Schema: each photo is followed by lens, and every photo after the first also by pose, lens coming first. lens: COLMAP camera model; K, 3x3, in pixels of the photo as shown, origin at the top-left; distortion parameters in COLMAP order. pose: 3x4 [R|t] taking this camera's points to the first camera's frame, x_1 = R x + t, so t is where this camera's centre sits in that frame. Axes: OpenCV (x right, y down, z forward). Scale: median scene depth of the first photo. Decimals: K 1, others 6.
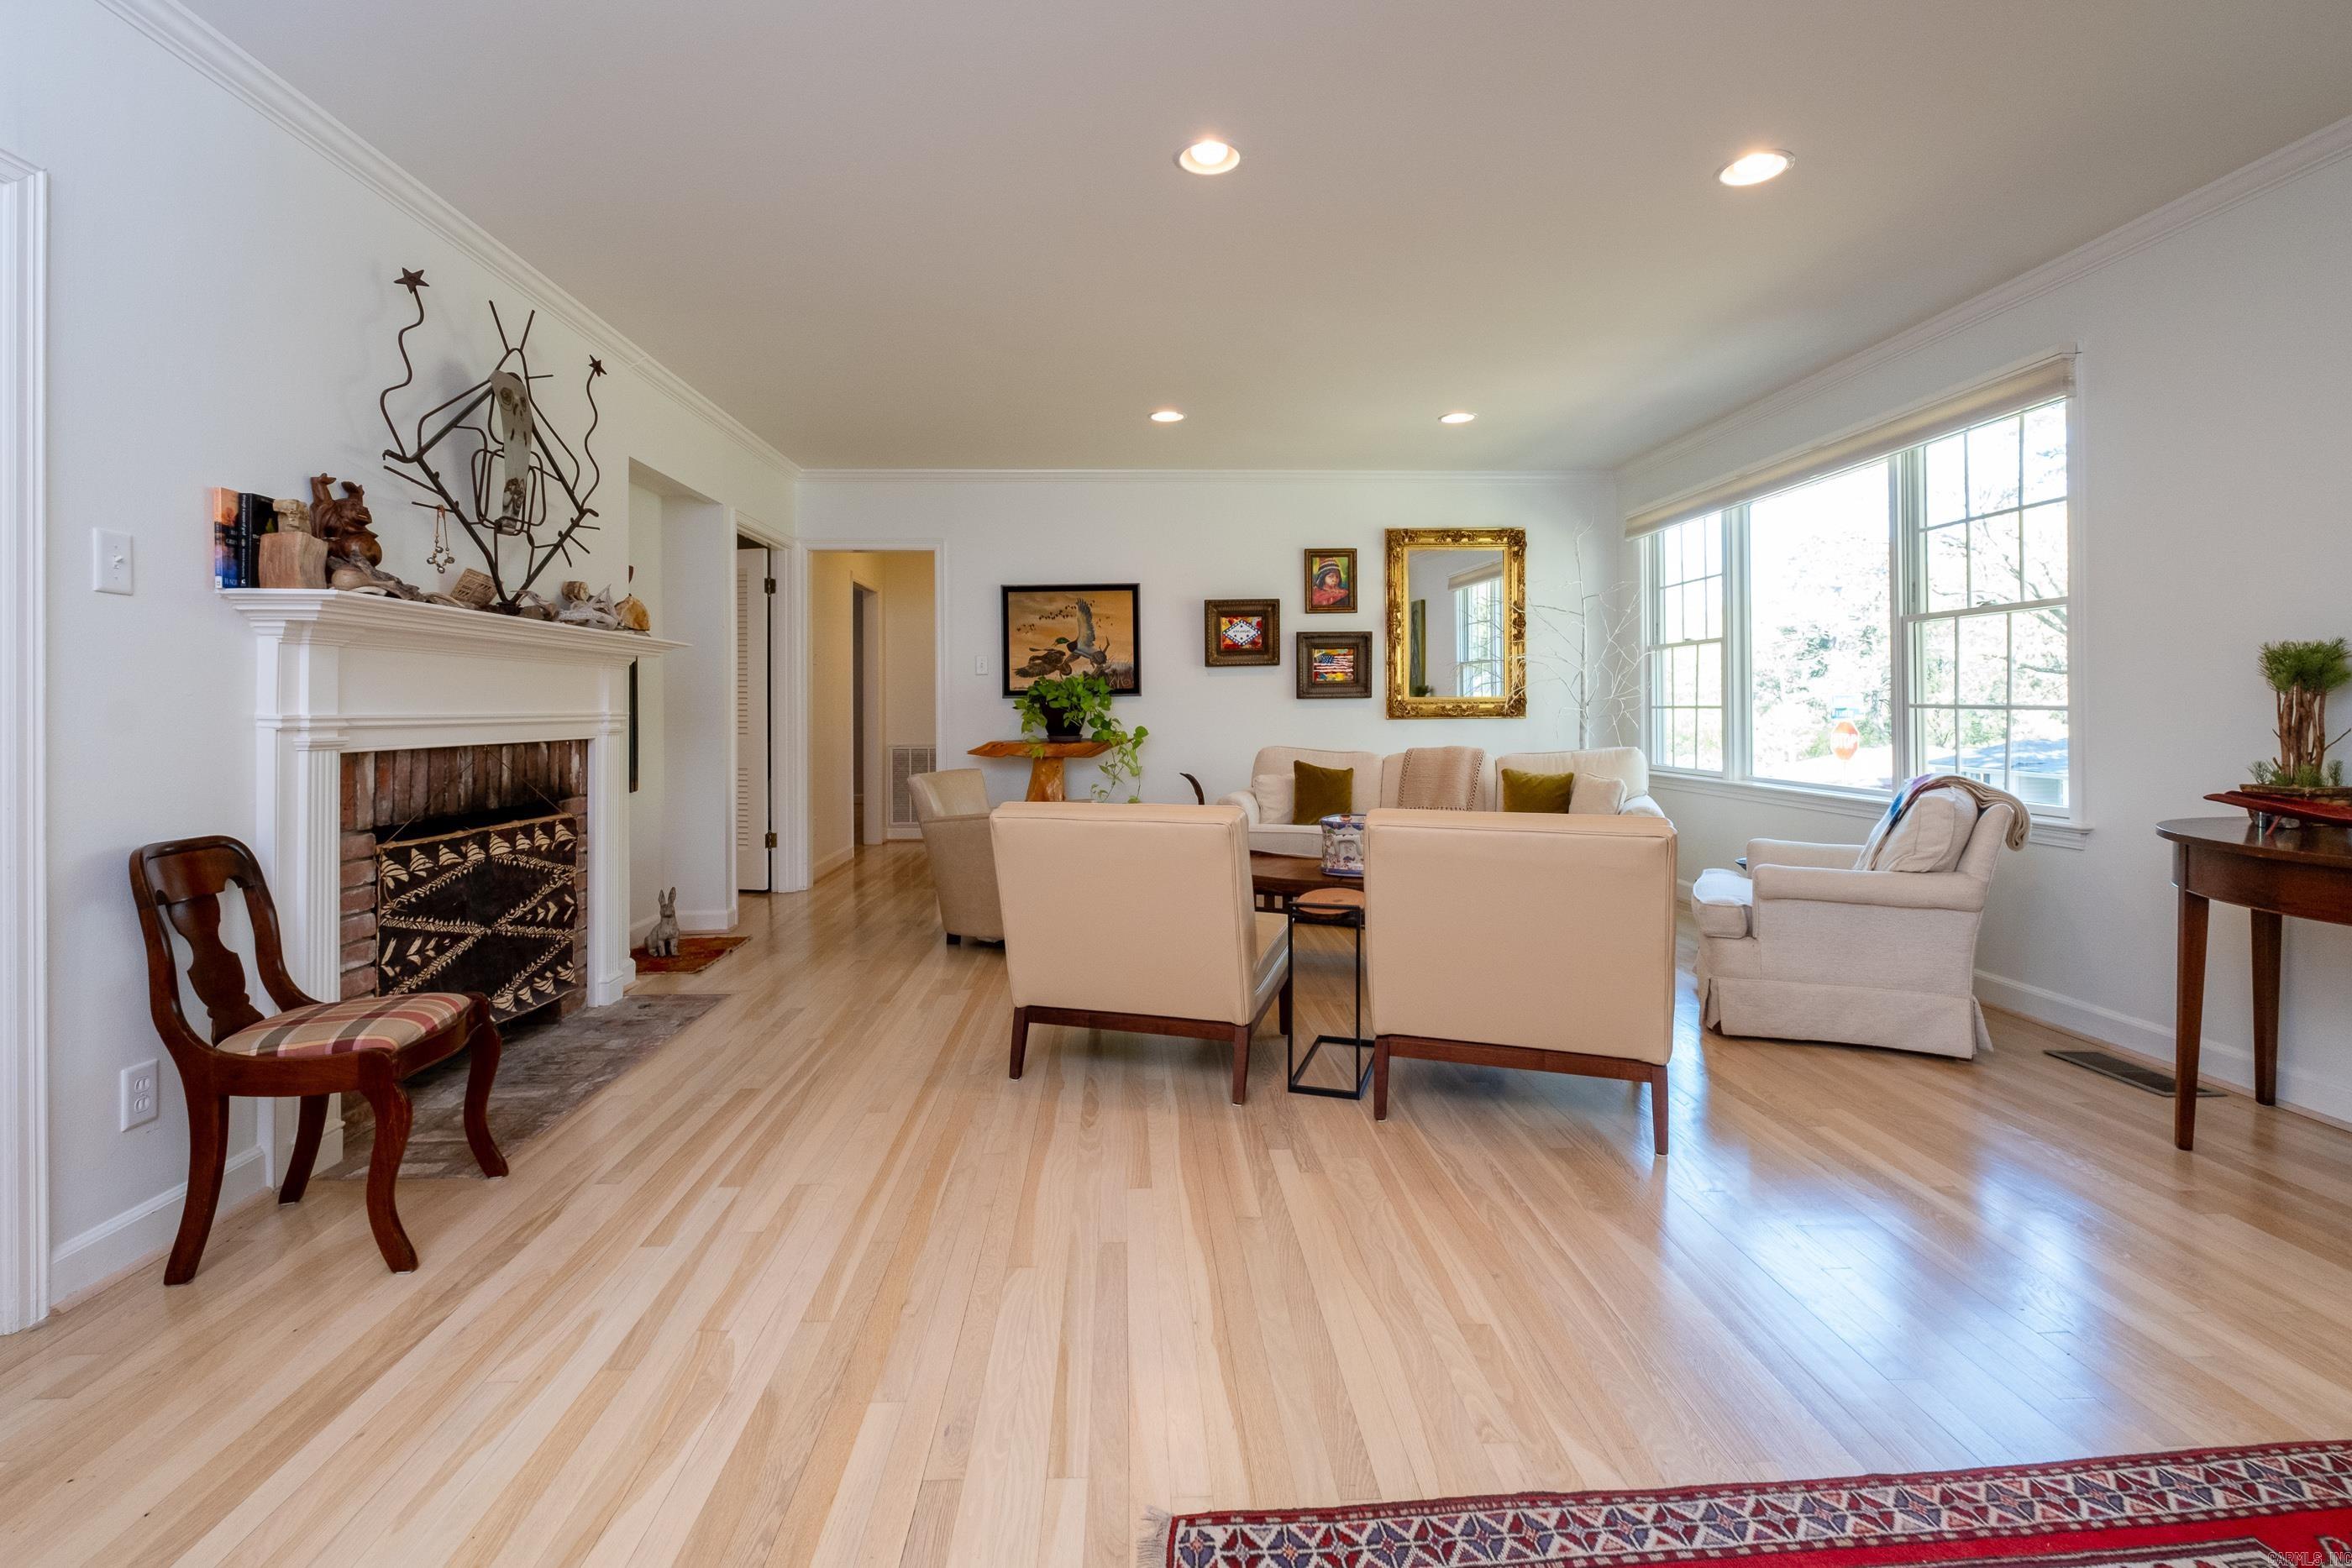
lens RADIAL K [[1058.4, 0, 1168.1], [0, 1058.4, 704.9], [0, 0, 1]] dist [-0.001484, -0.000416]
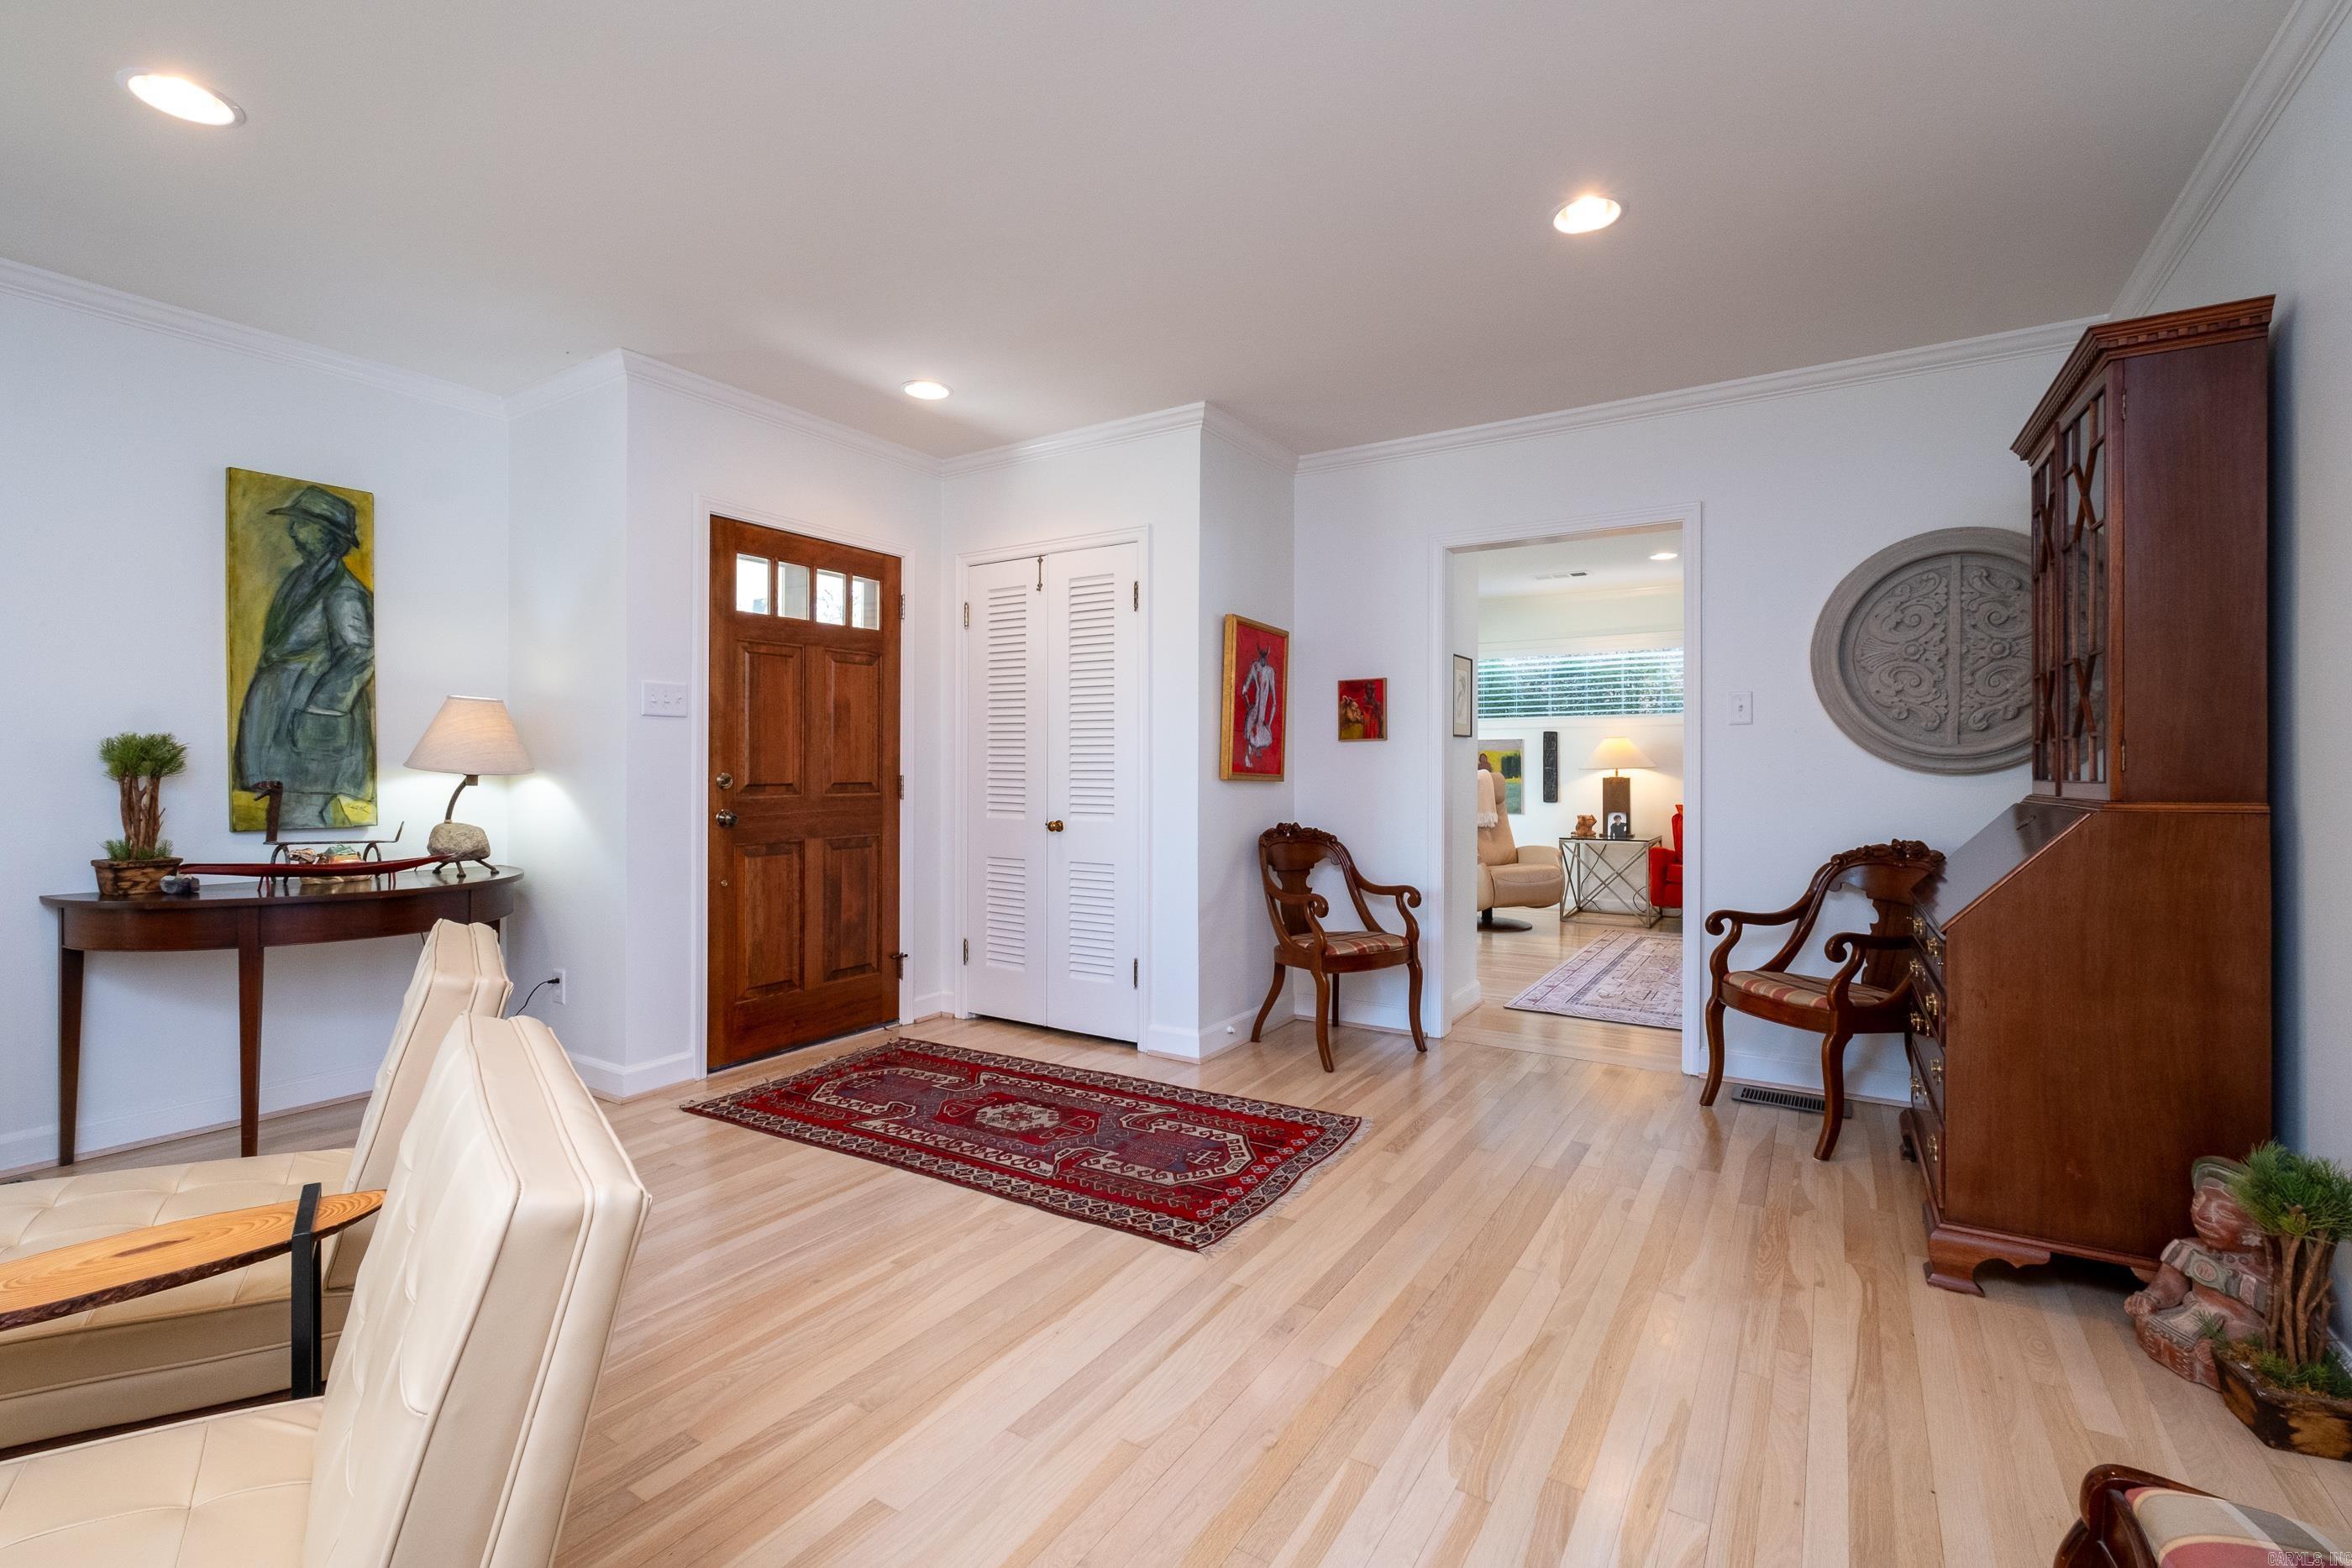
lens RADIAL K [[1021.5, 0, 1178.6], [0, 1021.5, 768.1], [0, 0, 1]] dist [-0.000505, -0.000048]
pose [[-0.818780, 0.007025, 0.574065, -0.375275], [0.002287, 0.999957, -0.008974, -0.007843], [-0.574103, -0.006035, -0.818761, 0.956871]]
